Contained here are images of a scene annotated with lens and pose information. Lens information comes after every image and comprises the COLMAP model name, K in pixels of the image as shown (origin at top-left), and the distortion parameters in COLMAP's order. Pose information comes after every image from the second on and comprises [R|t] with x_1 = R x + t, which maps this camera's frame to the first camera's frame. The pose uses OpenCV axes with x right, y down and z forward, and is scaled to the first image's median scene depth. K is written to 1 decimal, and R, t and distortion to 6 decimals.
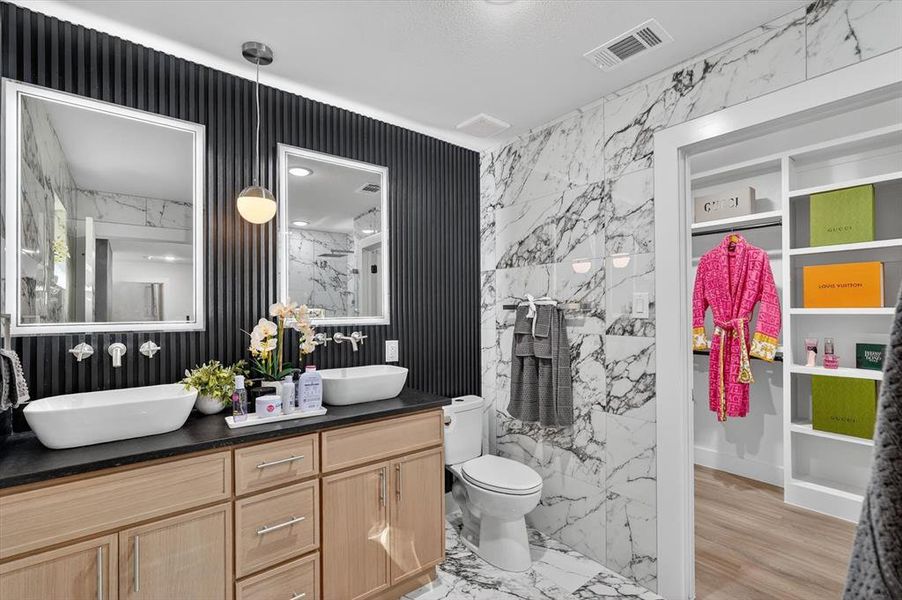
lens RADIAL K [[411.1, 0, 448.8], [0, 411.1, 306.7], [0, 0, 1]] dist [-0.000165, 0.001095]
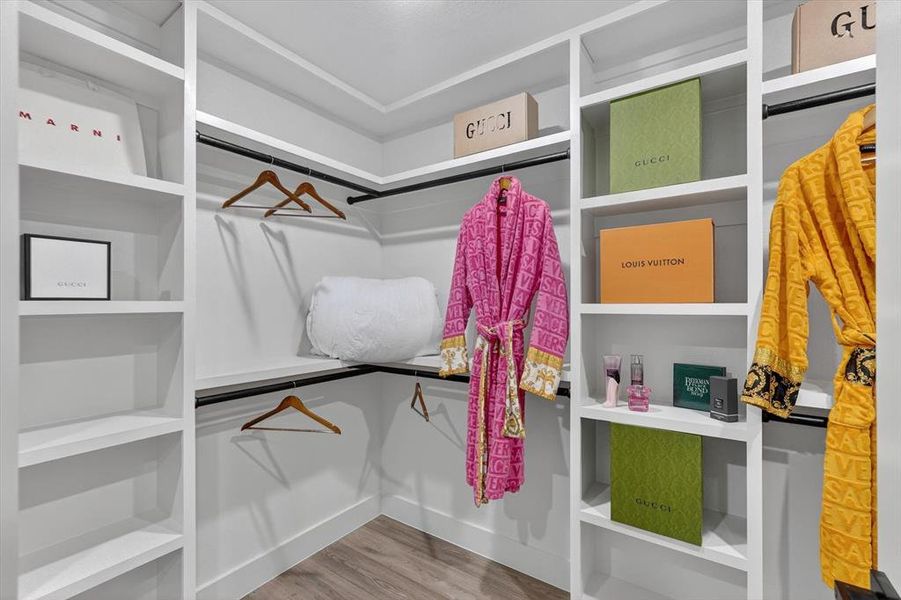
lens RADIAL K [[404.2, 0, 454.2], [0, 404.2, 299.6], [0, 0, 1]] dist [0.000670, 0.000174]
pose [[0.956406, 0.003154, 0.292024, 0.481766], [-0.003241, 0.999995, -0.000185, -0.000879], [-0.292023, -0.000770, 0.956411, 0.498765]]
